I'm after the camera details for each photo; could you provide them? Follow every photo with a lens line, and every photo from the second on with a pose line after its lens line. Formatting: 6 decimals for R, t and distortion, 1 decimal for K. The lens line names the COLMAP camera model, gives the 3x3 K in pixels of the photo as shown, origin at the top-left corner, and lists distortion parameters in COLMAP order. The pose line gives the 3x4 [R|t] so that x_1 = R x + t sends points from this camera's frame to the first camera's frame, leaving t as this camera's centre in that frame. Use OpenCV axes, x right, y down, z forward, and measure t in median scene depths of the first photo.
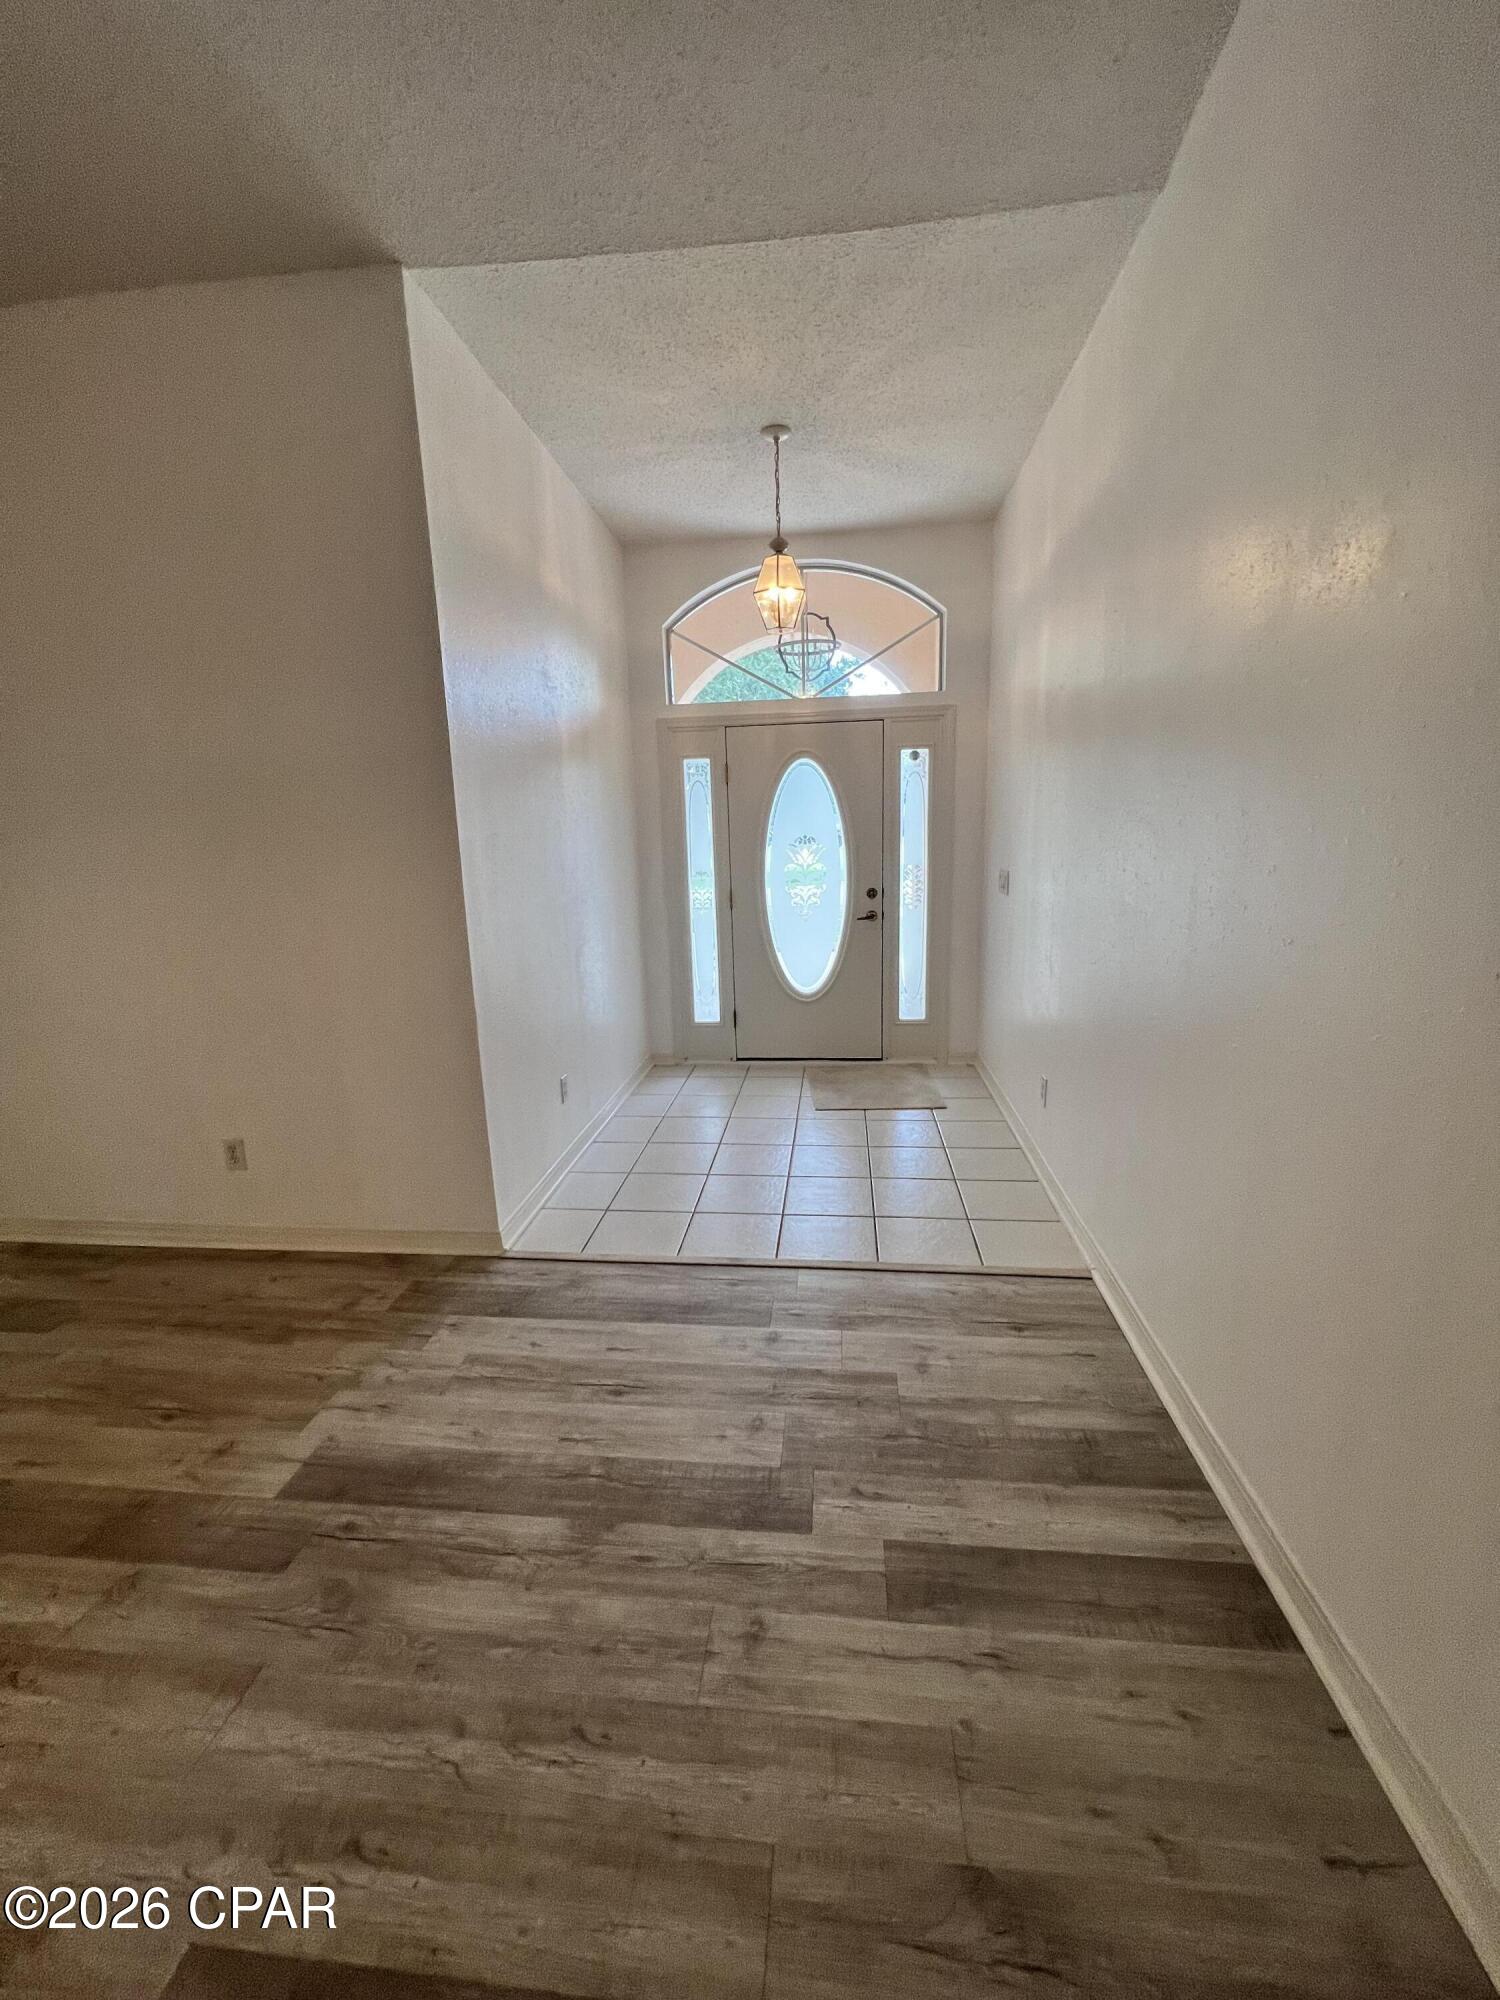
lens RADIAL K [[800.7, 0, 711.3], [0, 800.7, 990.9], [0, 0, 1]] dist [-0.001688, 0.000129]
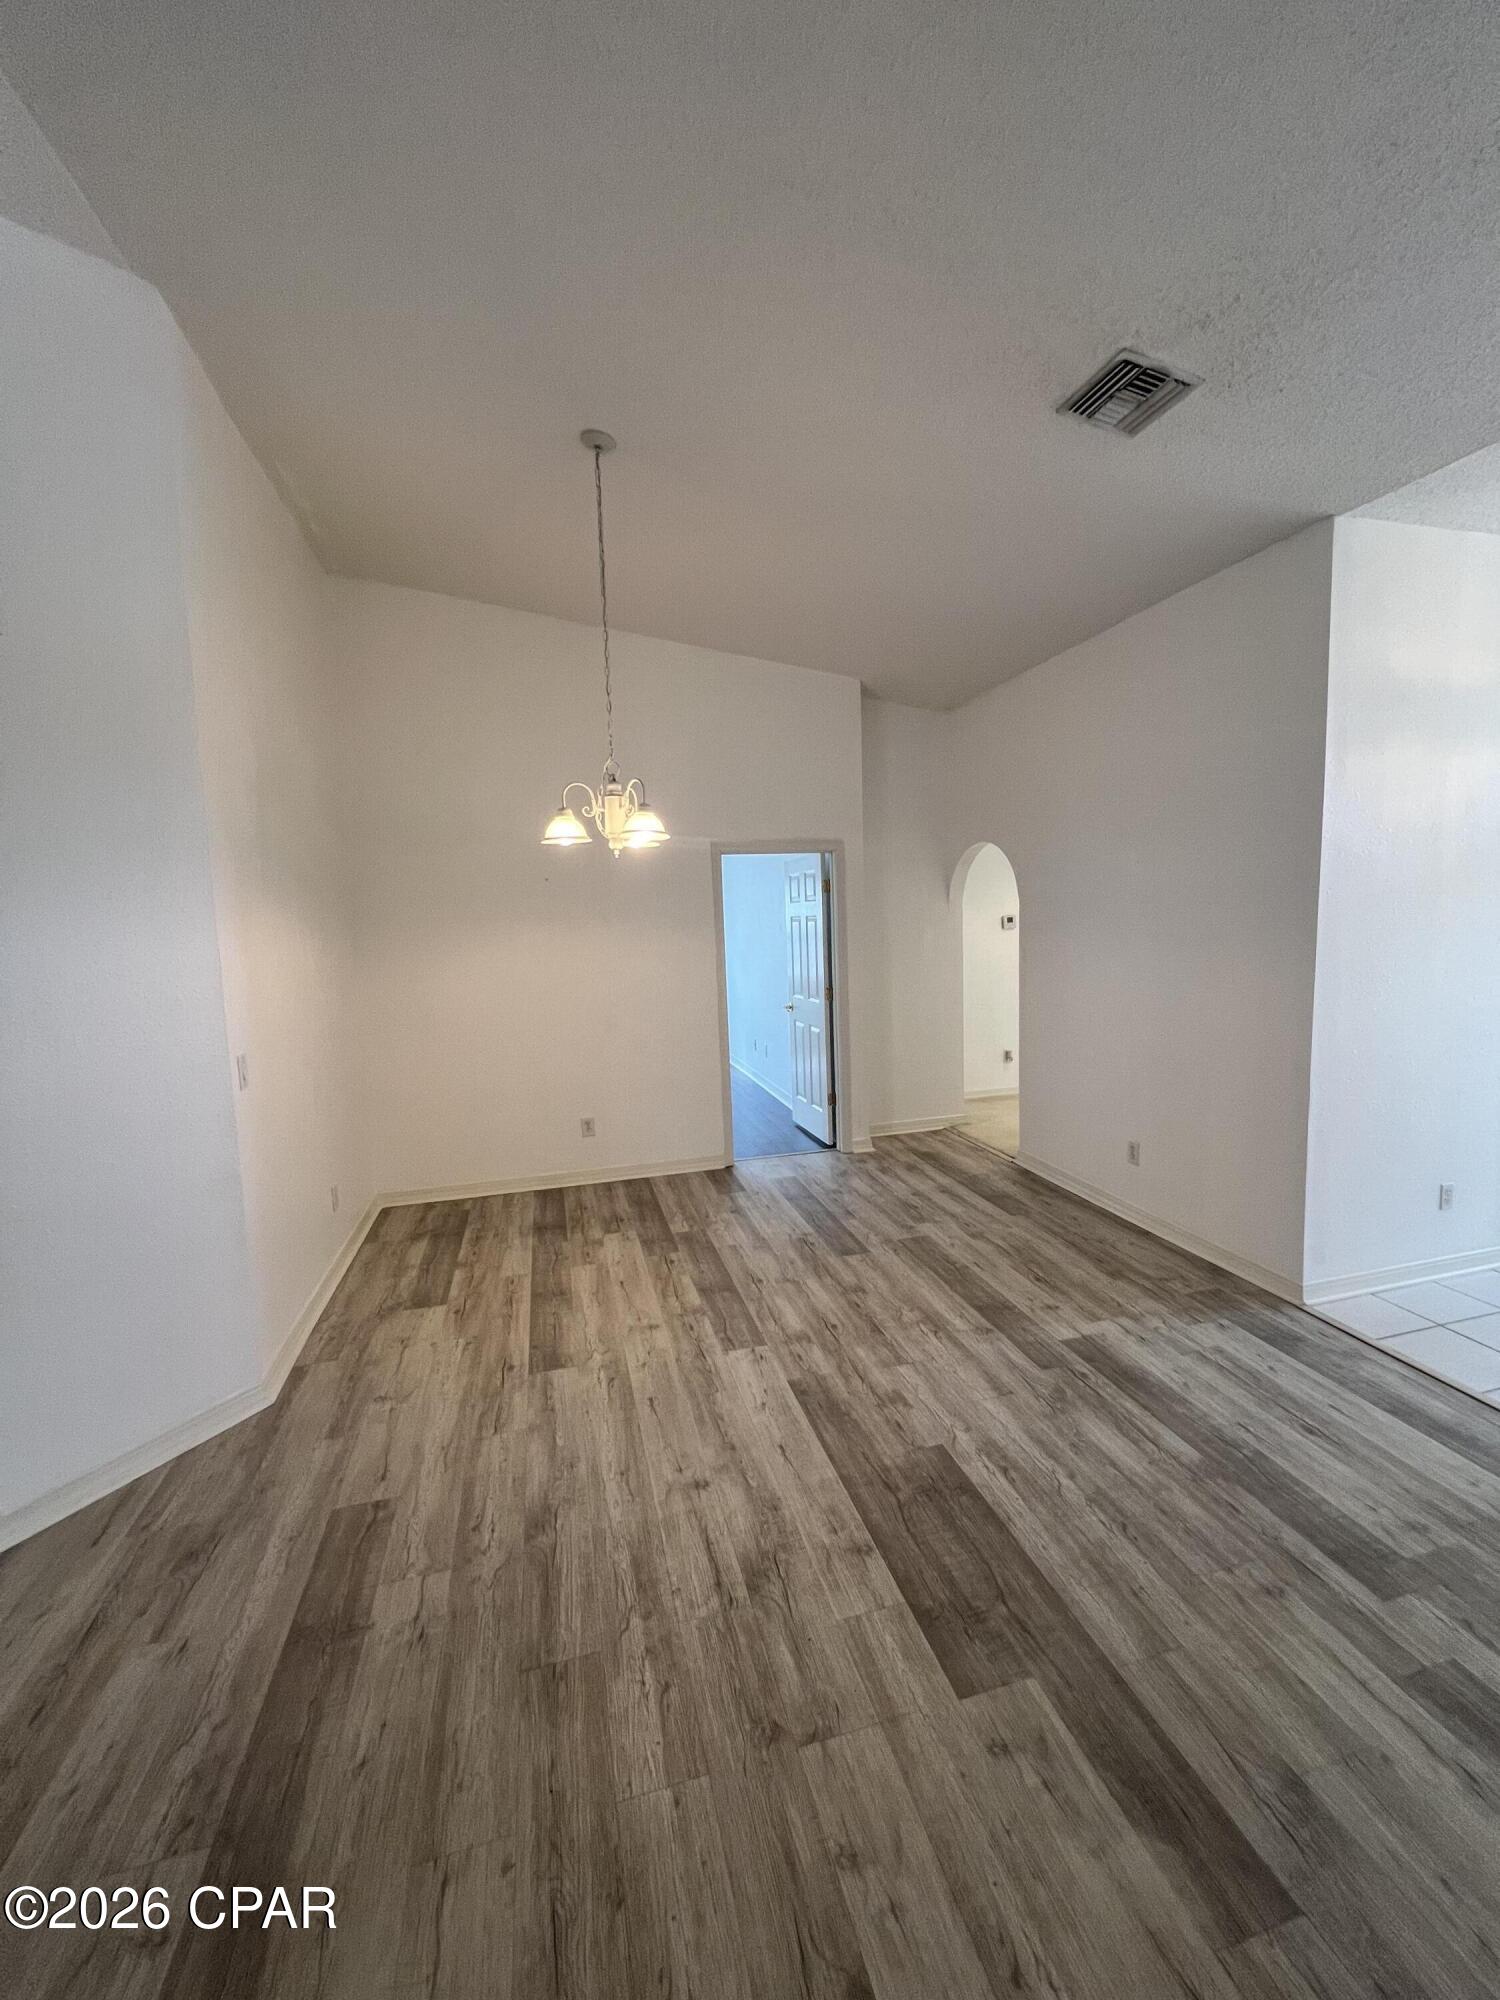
lens RADIAL K [[800.7, 0, 756.6], [0, 800.7, 998.9], [0, 0, 1]] dist [-0.001688, 0.000129]
pose [[0.371860, 0.117663, -0.920801, 0.623321], [-0.150592, 0.986441, 0.065235, -0.089872], [0.915992, 0.114407, 0.384538, -0.297827]]
